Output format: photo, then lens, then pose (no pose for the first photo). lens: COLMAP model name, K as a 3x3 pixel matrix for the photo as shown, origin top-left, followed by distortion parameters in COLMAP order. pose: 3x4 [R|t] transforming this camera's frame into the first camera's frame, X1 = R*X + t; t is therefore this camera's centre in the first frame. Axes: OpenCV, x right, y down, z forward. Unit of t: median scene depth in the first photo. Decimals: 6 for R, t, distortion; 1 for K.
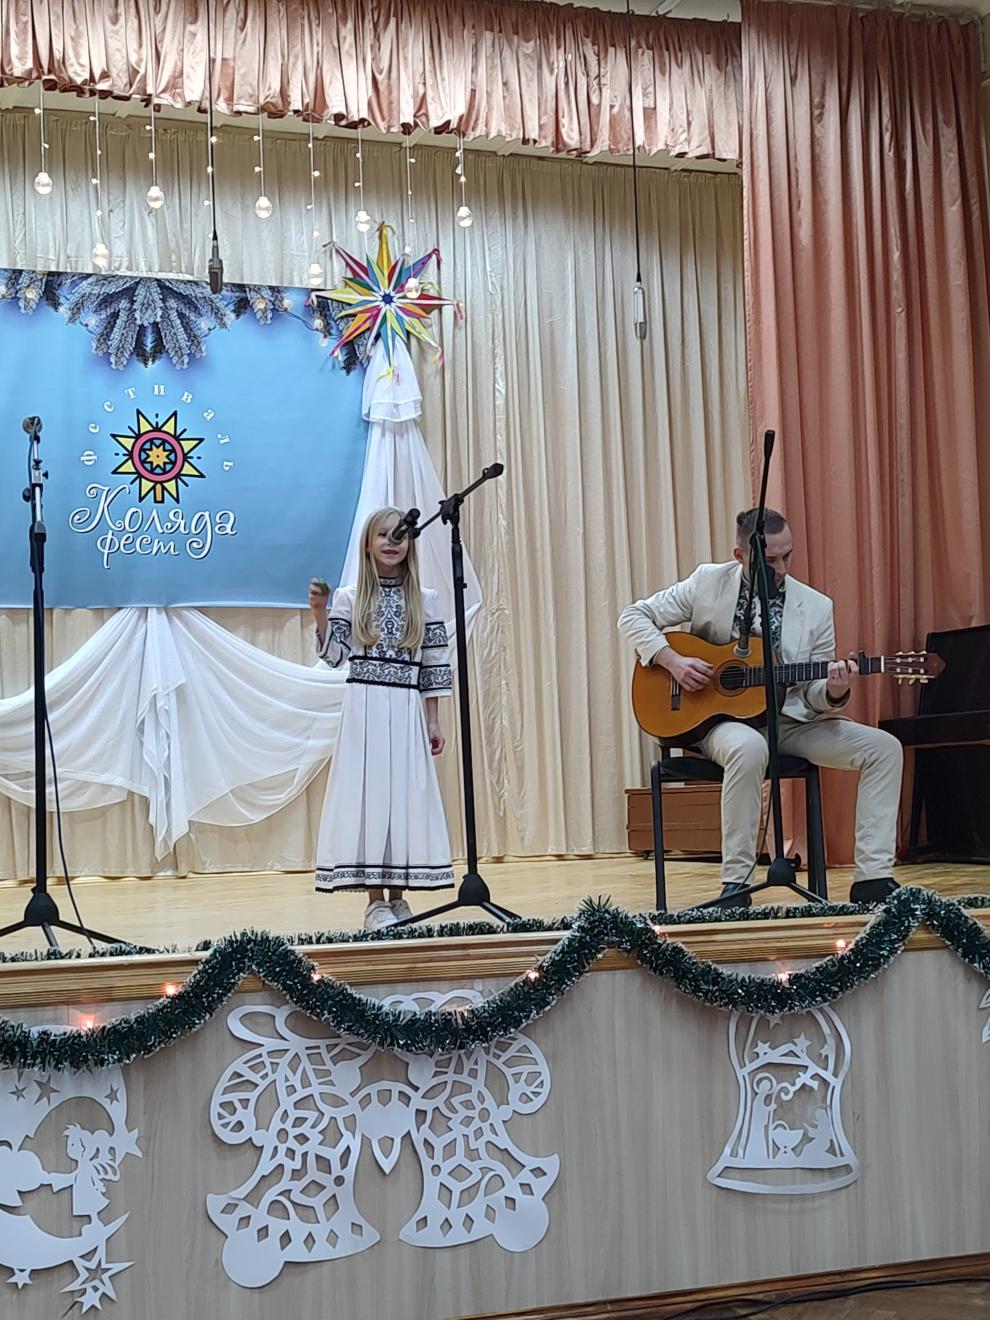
lens RADIAL K [[1937.3, 0, 475.0], [0, 1937.3, 660.7], [0, 0, 1]] dist [0.126744, -0.439985]
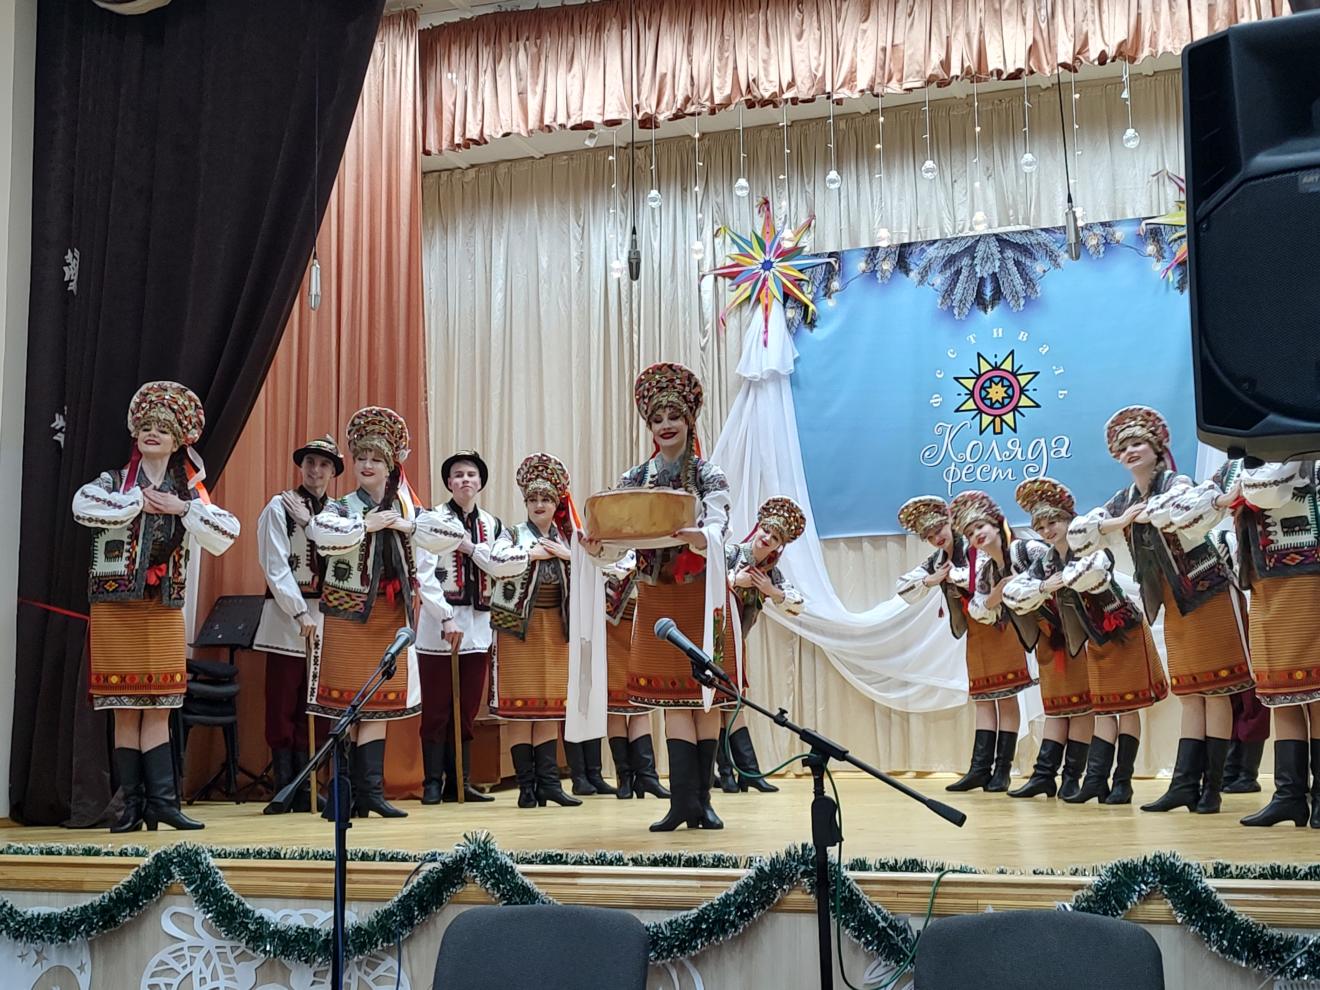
lens RADIAL K [[1676.1, 0, 660.0], [0, 1676.1, 495.0], [0, 0, 1]] dist [0.091464, -0.180882]
pose [[0.772130, -0.056928, -0.632909, 0.716250], [0.033595, 0.998243, -0.048803, -0.015170], [0.634576, 0.016420, 0.772686, 0.335031]]
